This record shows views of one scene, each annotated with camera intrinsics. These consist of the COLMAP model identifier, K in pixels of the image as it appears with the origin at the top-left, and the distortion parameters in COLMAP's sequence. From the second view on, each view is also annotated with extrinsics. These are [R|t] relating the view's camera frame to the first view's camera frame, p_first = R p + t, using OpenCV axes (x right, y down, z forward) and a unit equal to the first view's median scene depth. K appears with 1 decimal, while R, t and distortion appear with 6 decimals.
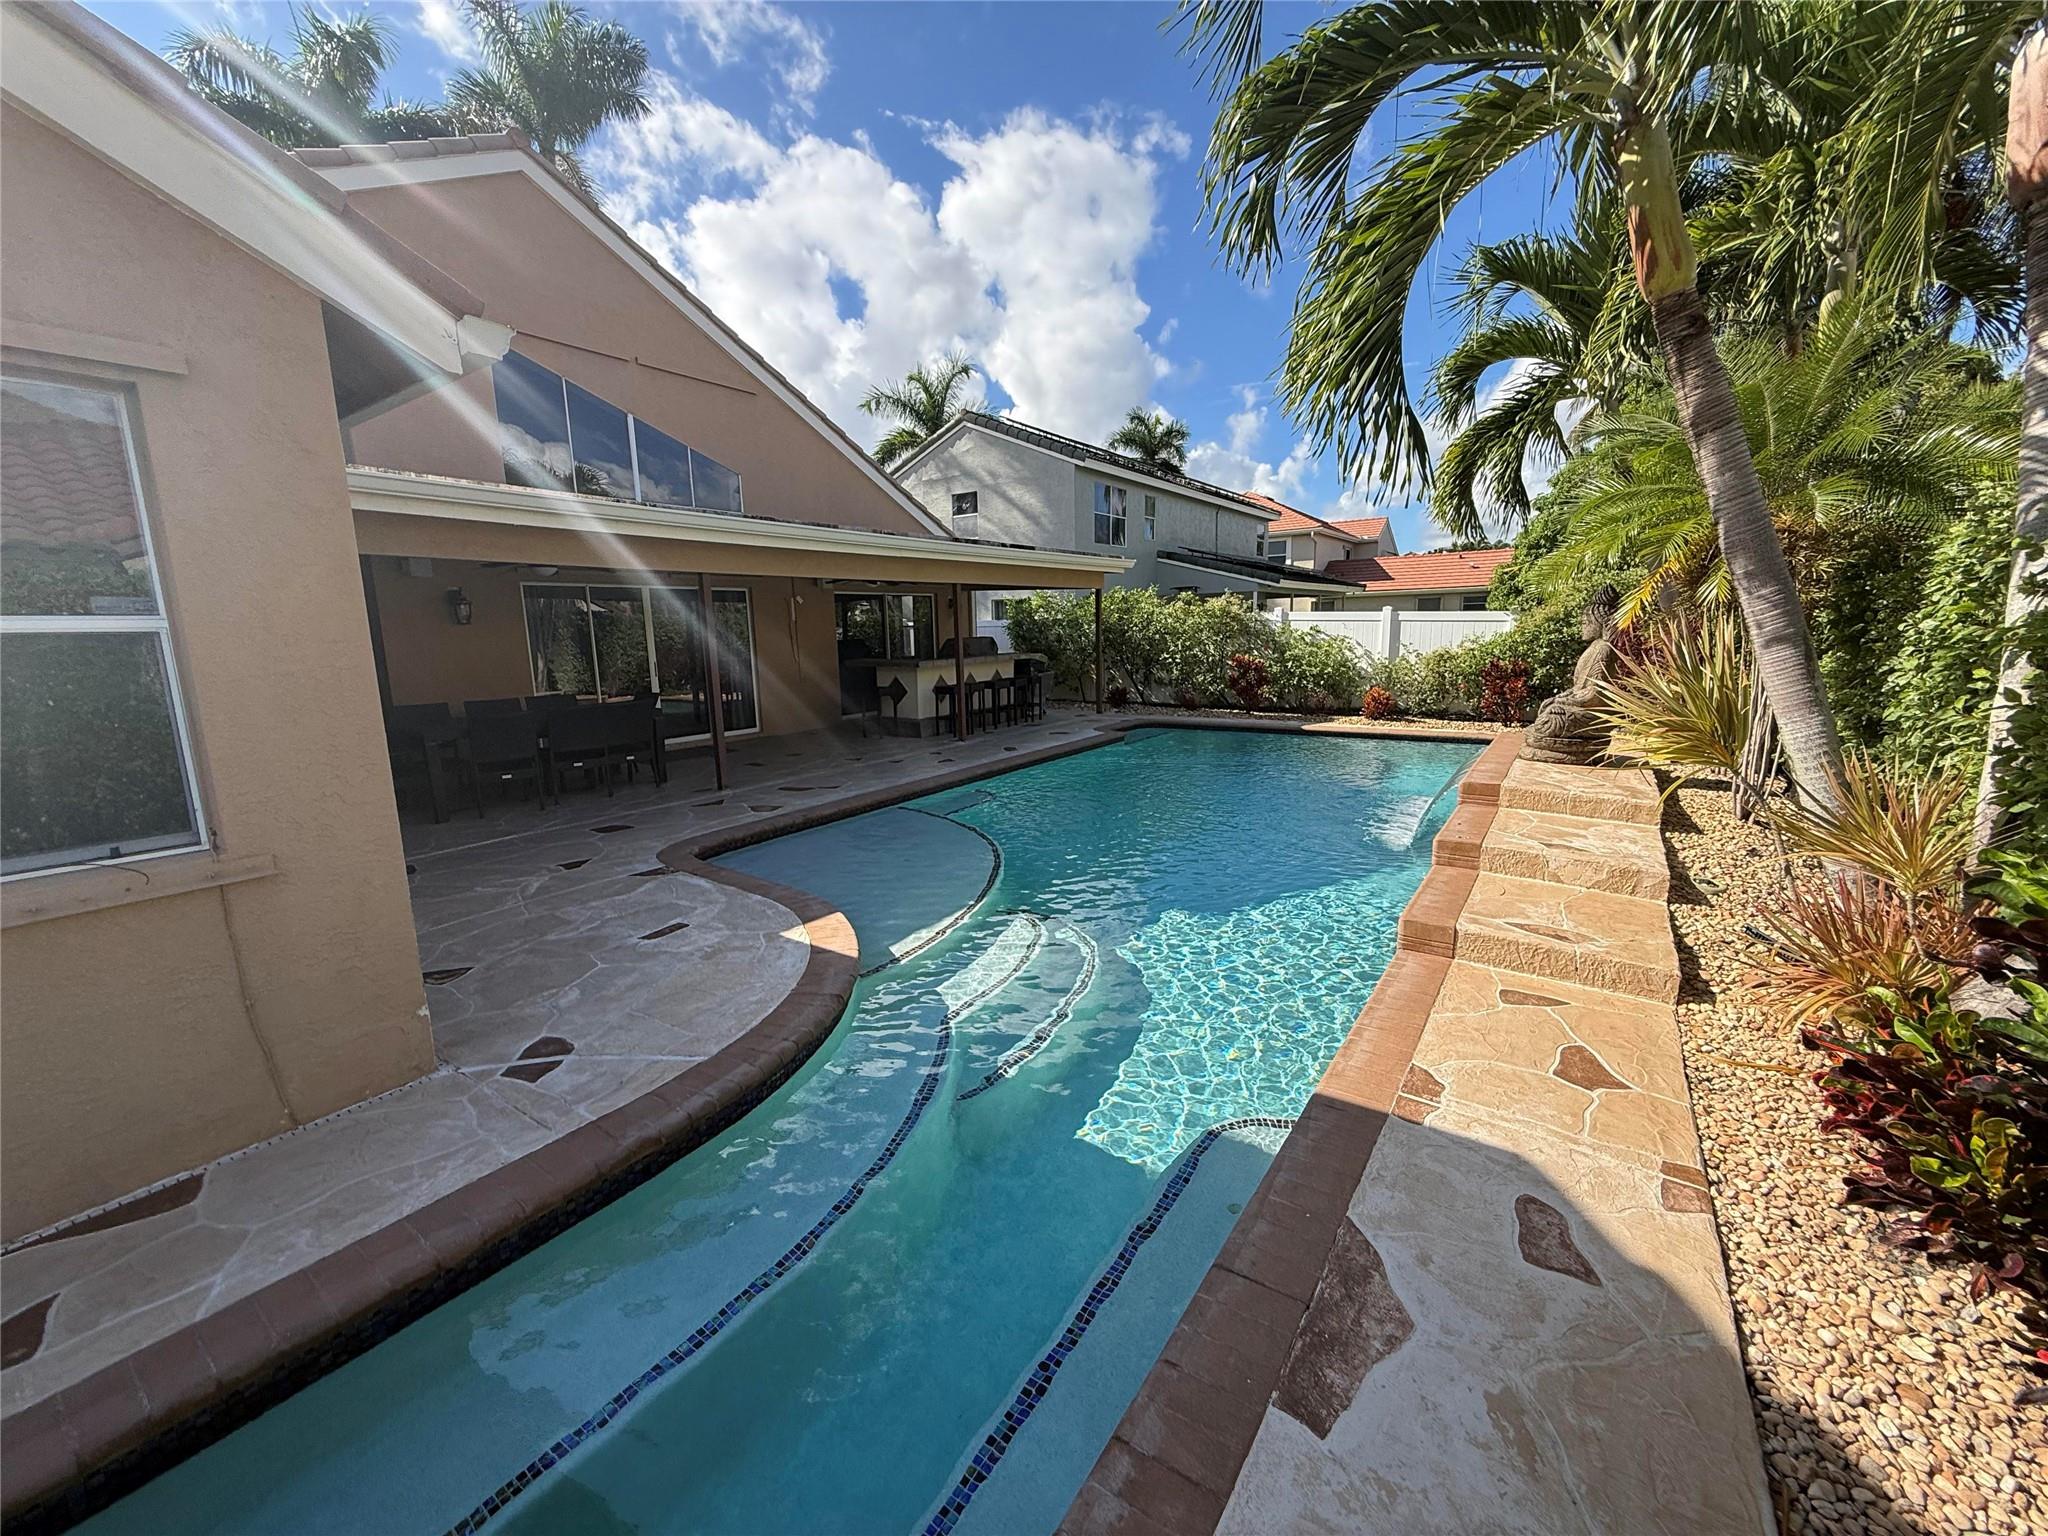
lens RADIAL K [[812.1, 0, 1024.7], [0, 812.1, 762.2], [0, 0, 1]] dist [0.000935, 0.000023]
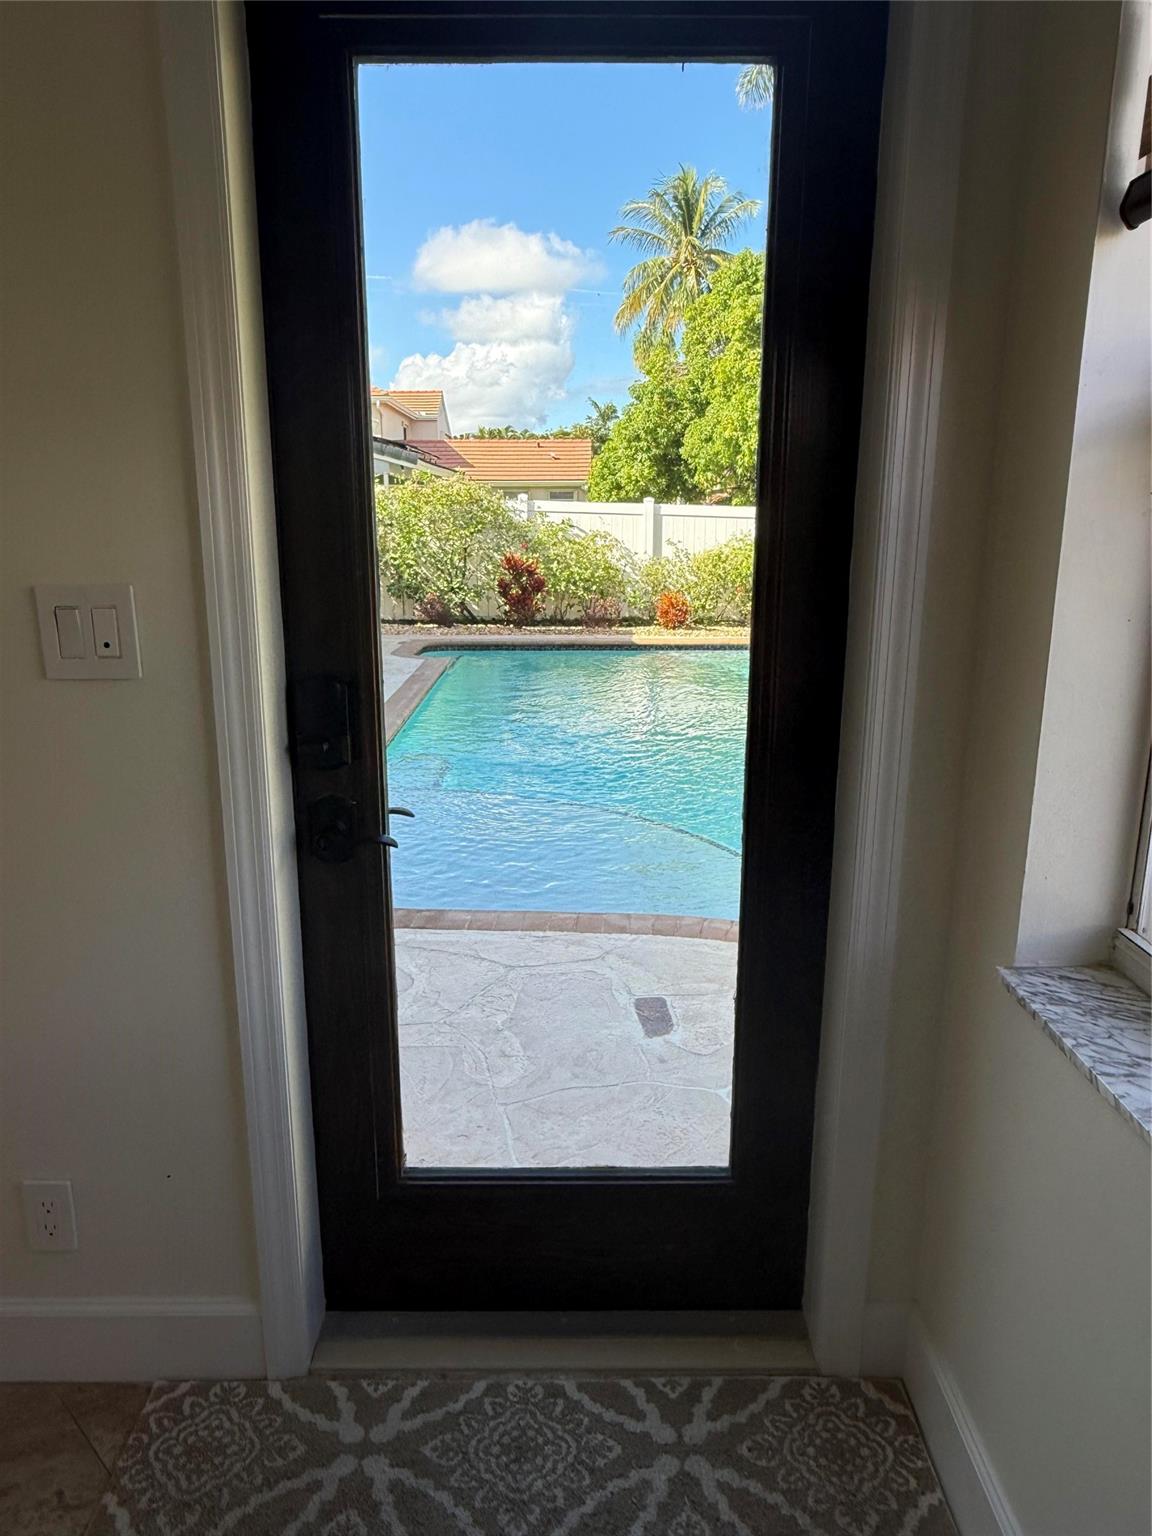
lens RADIAL K [[1041.6, 0, 577.3], [0, 1041.6, 768.1], [0, 0, 1]] dist [-0.002907, -0.000155]
pose [[0.816805, -0.112923, 0.565754, -0.270156], [0.076324, 0.993188, 0.088045, -0.010375], [-0.571843, -0.028735, 0.819860, 0.132868]]
